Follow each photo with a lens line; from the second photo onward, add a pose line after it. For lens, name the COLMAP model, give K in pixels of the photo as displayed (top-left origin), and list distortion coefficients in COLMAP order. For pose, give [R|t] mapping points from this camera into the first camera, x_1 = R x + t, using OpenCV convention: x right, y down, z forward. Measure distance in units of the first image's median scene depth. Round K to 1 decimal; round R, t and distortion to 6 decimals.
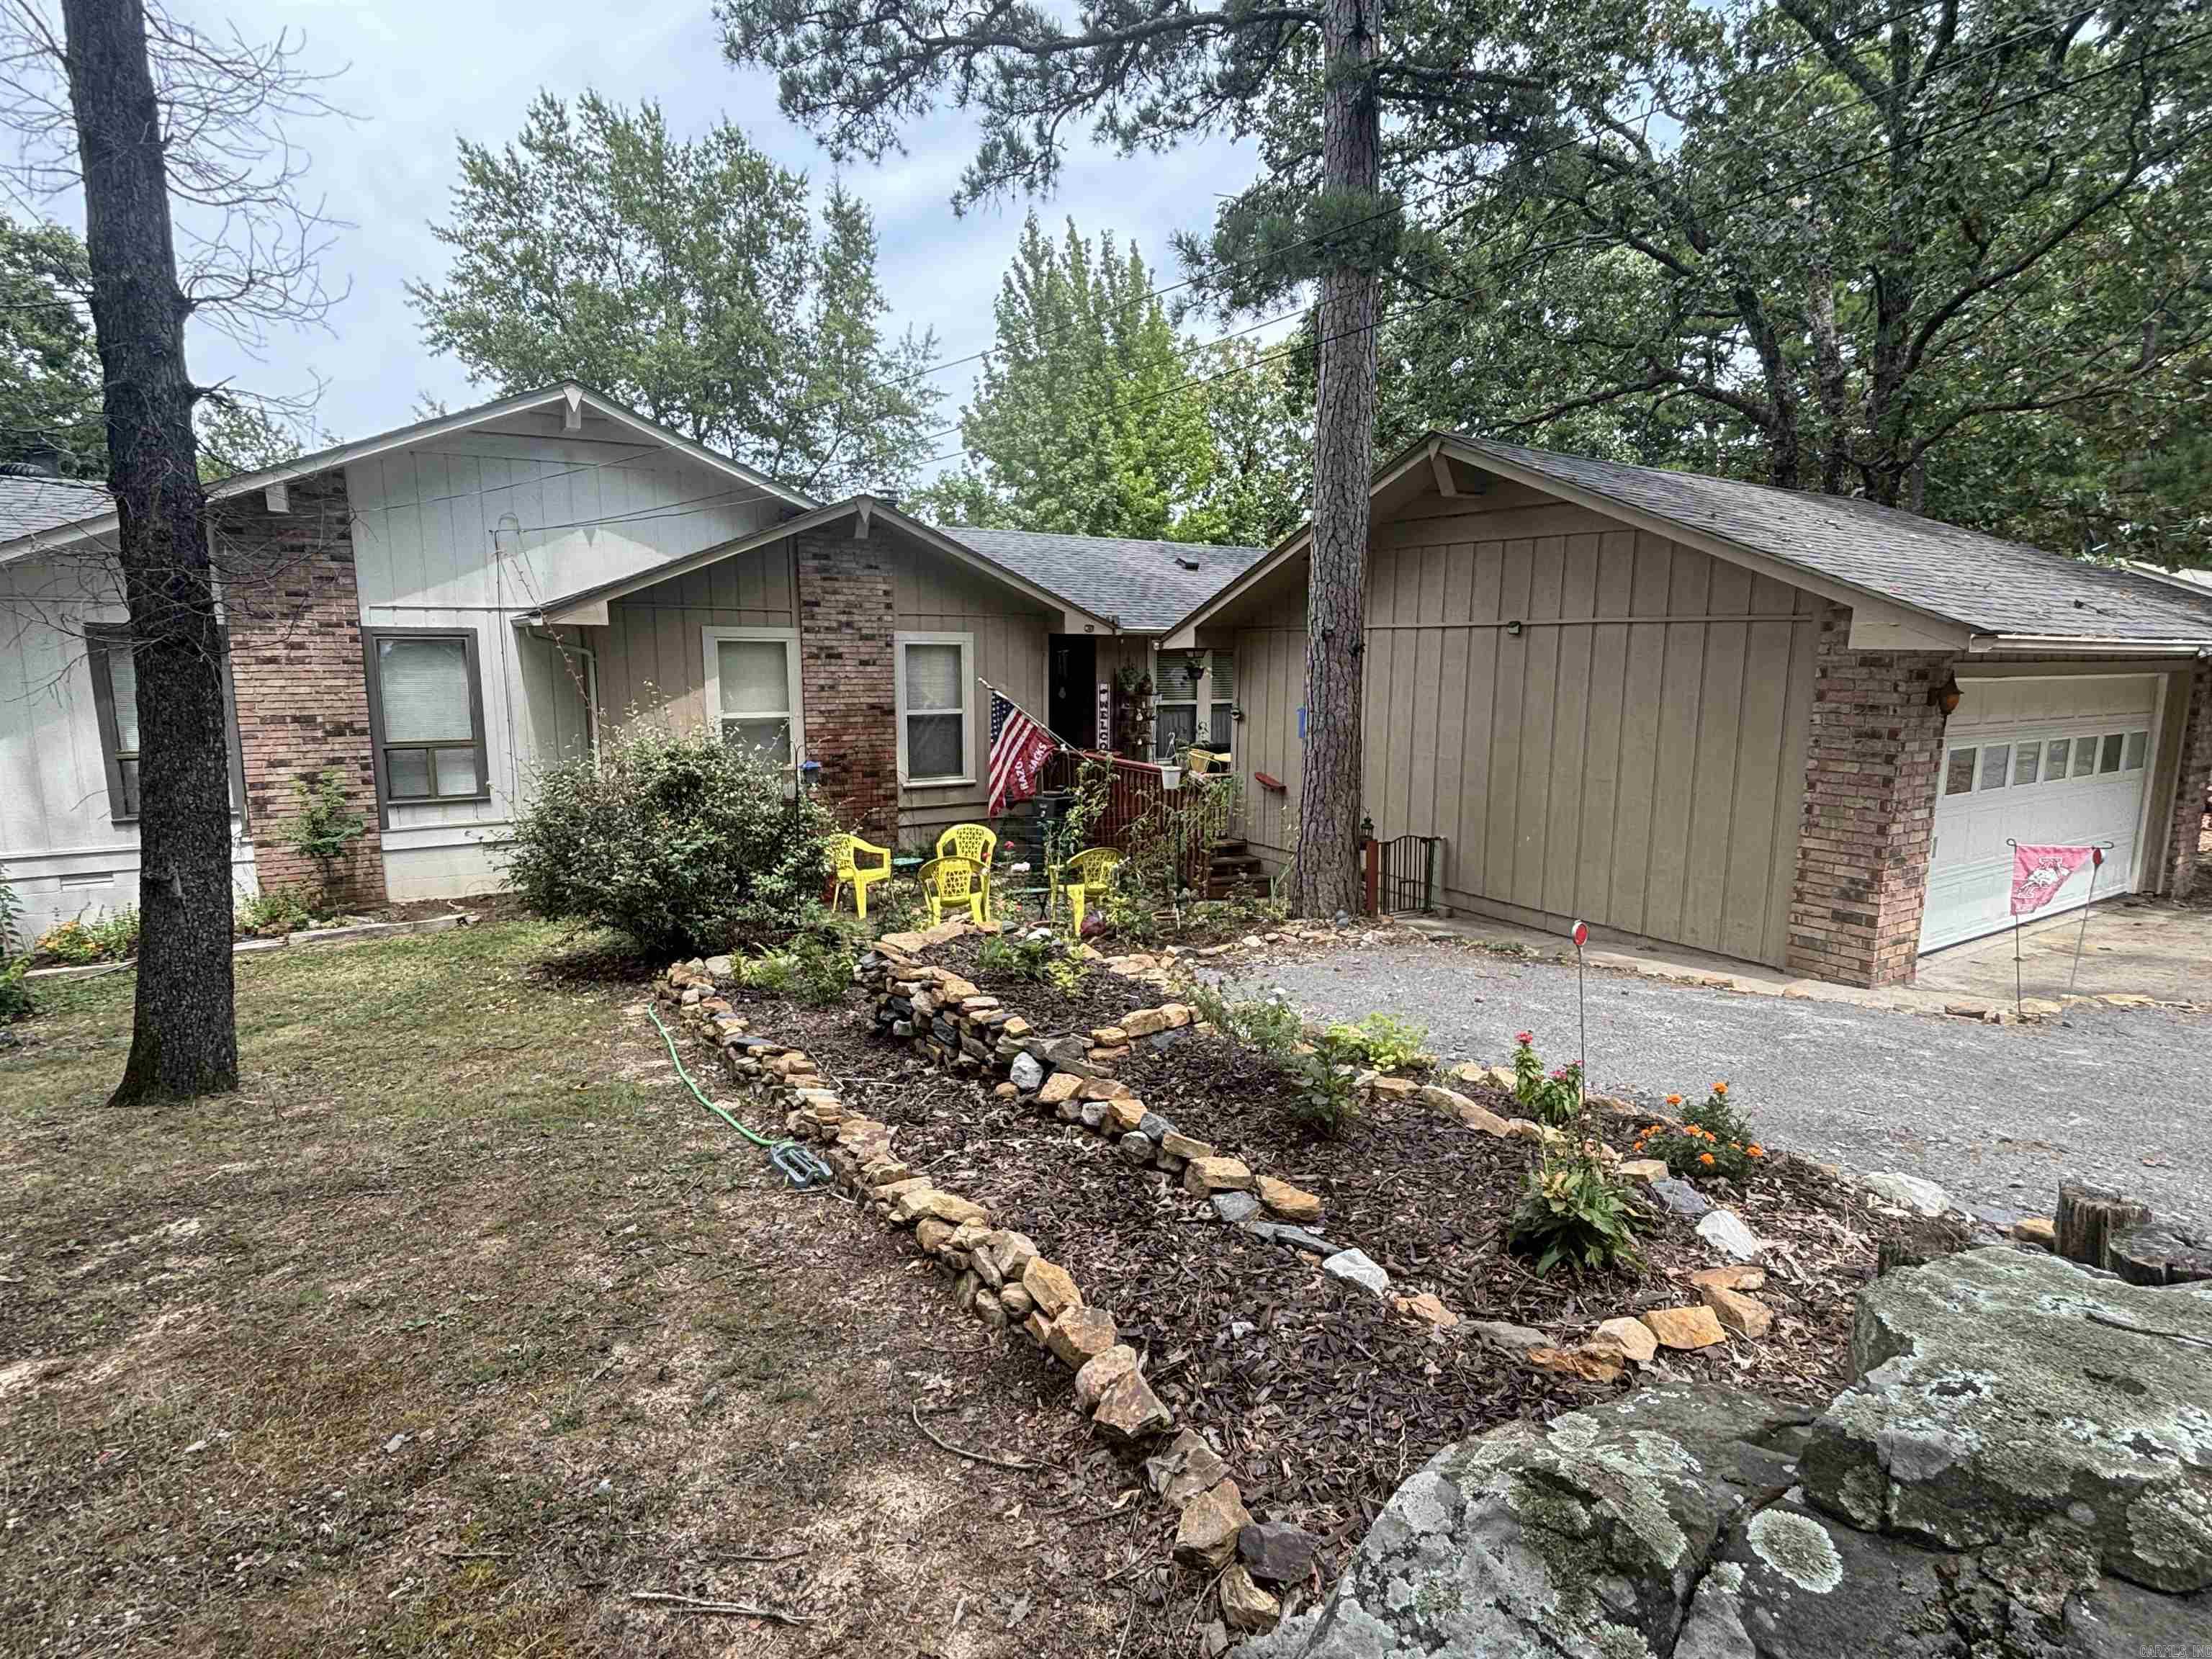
lens RADIAL K [[1105.4, 0, 1104.8], [0, 1105.4, 826.1], [0, 0, 1]] dist [0.002631, -0.001598]
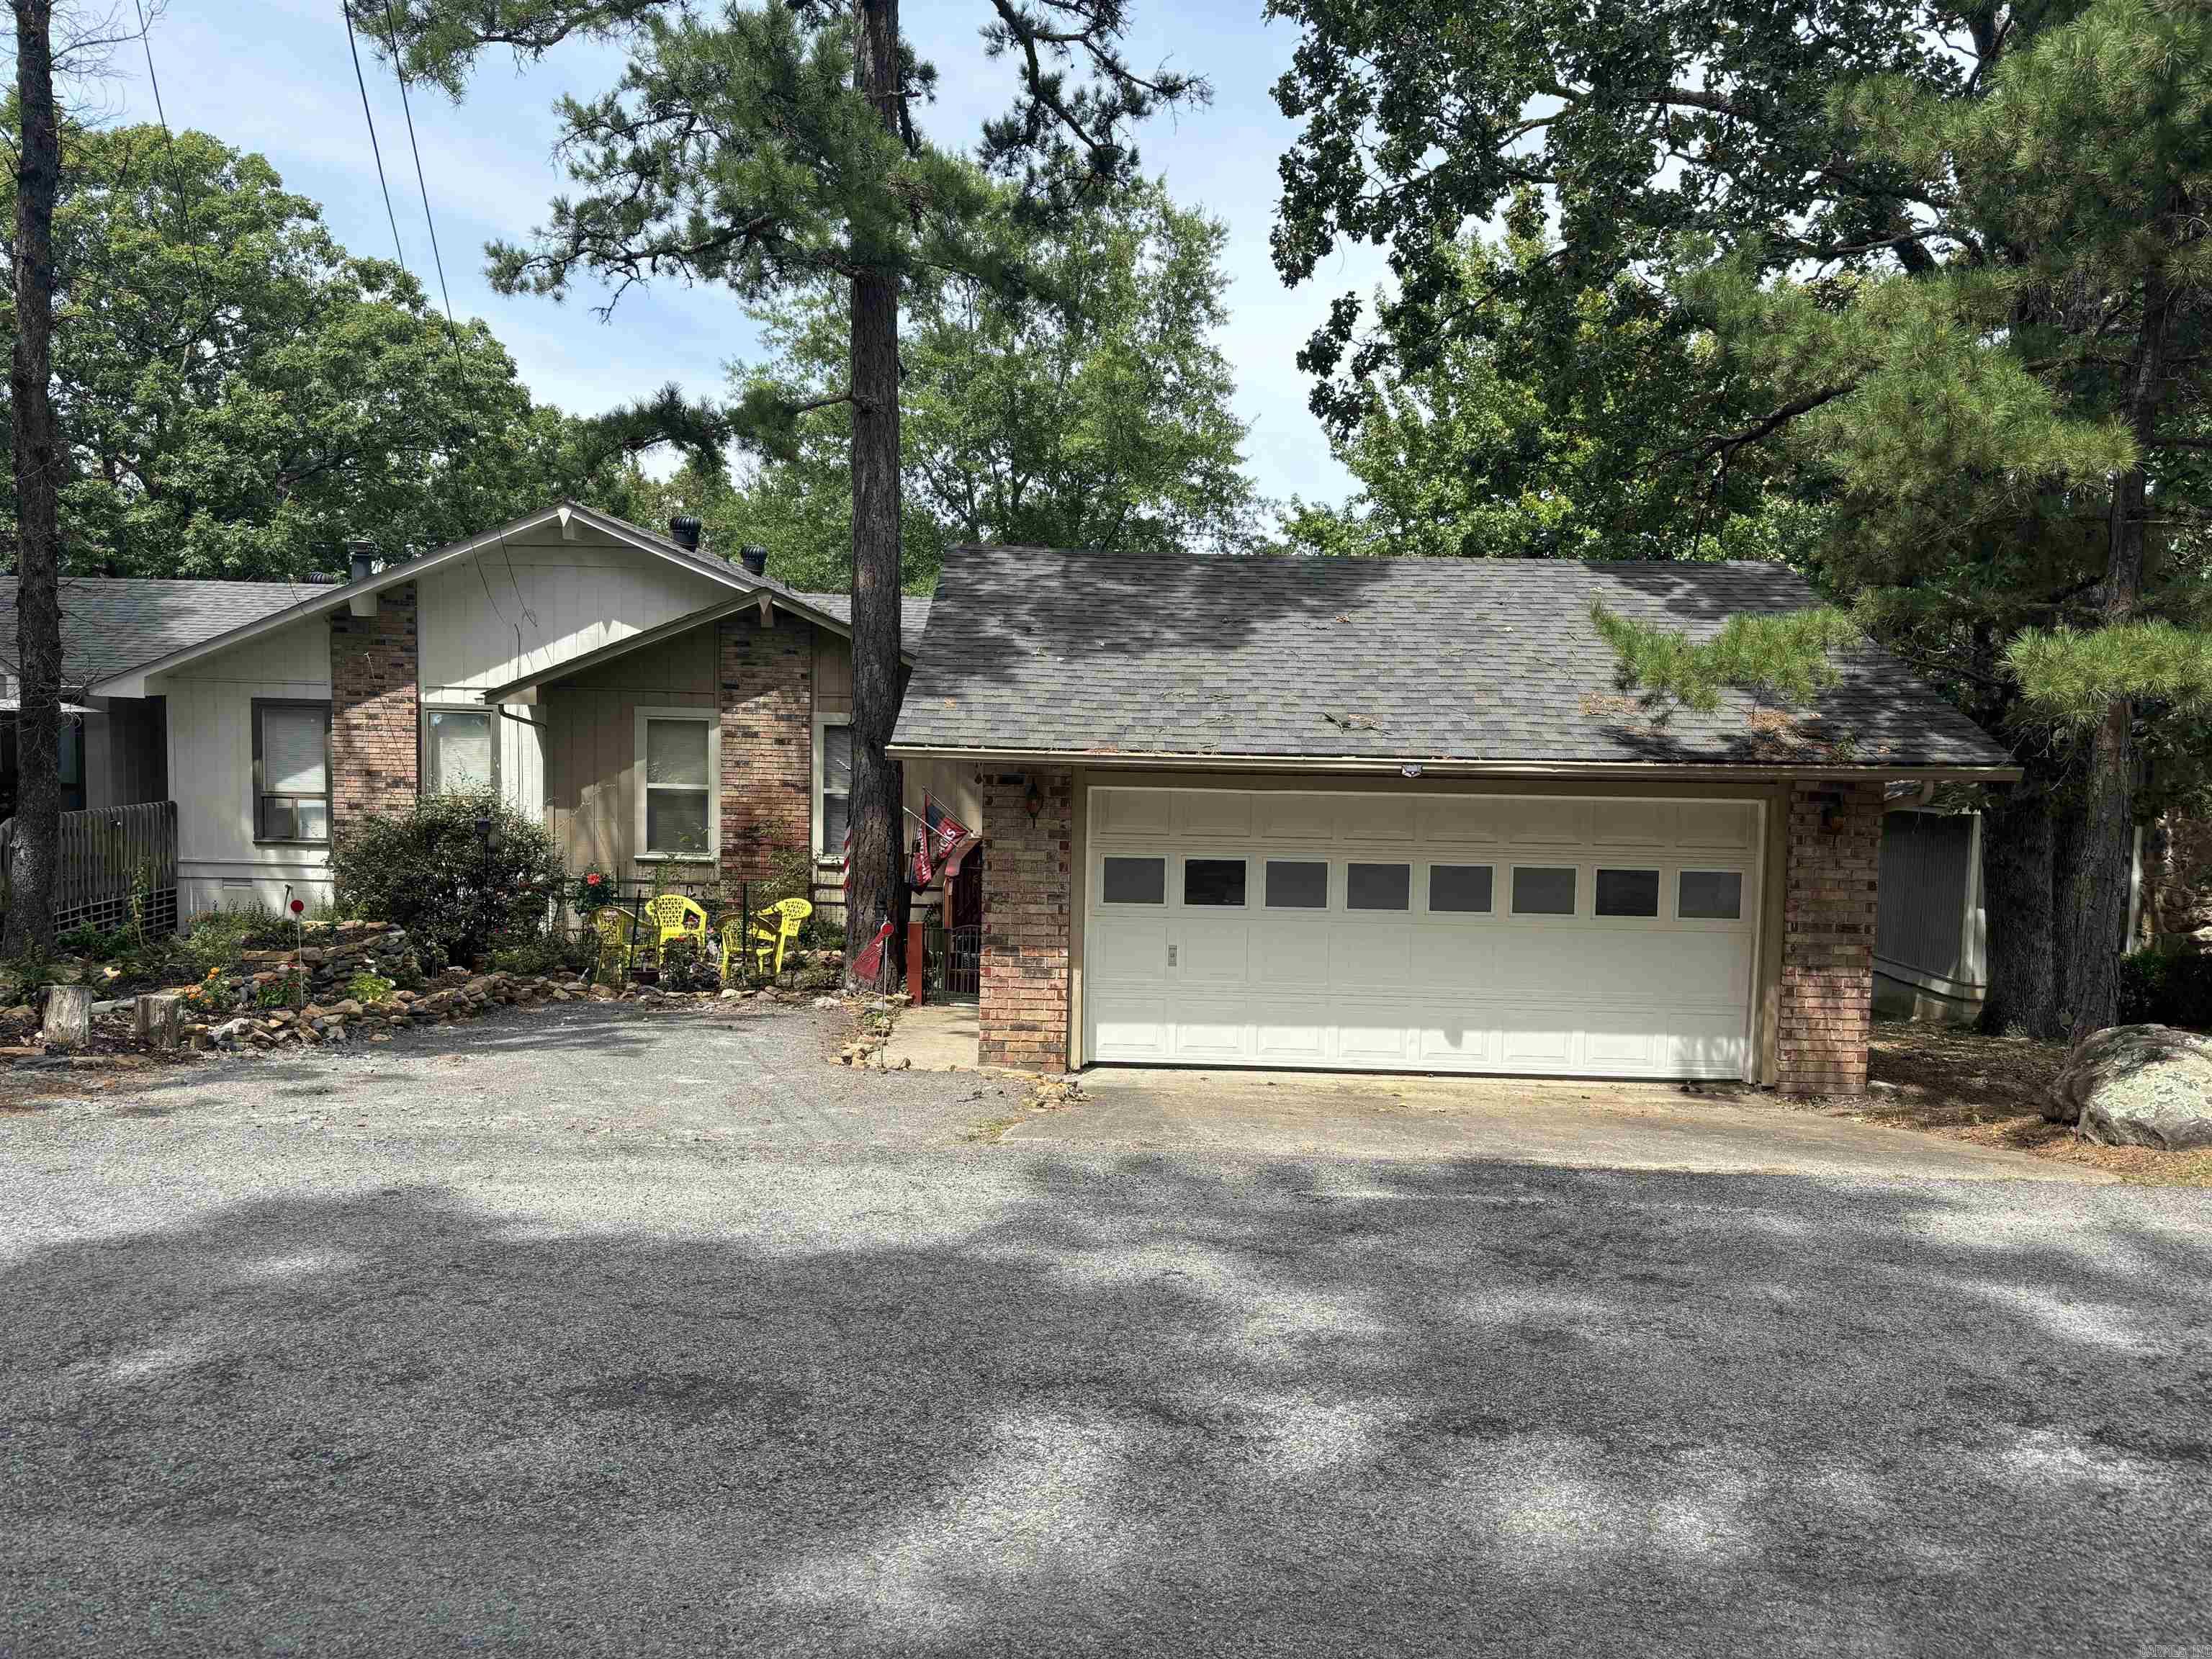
lens RADIAL K [[1698.6, 0, 1103.9], [0, 1698.6, 846.9], [0, 0, 1]] dist [0.040699, -0.010655]
pose [[0.847444, 0.059837, -0.527501, 1.011486], [-0.103730, 0.993139, -0.053988, 0.007638], [0.520651, 0.100469, 0.847837, -0.224815]]
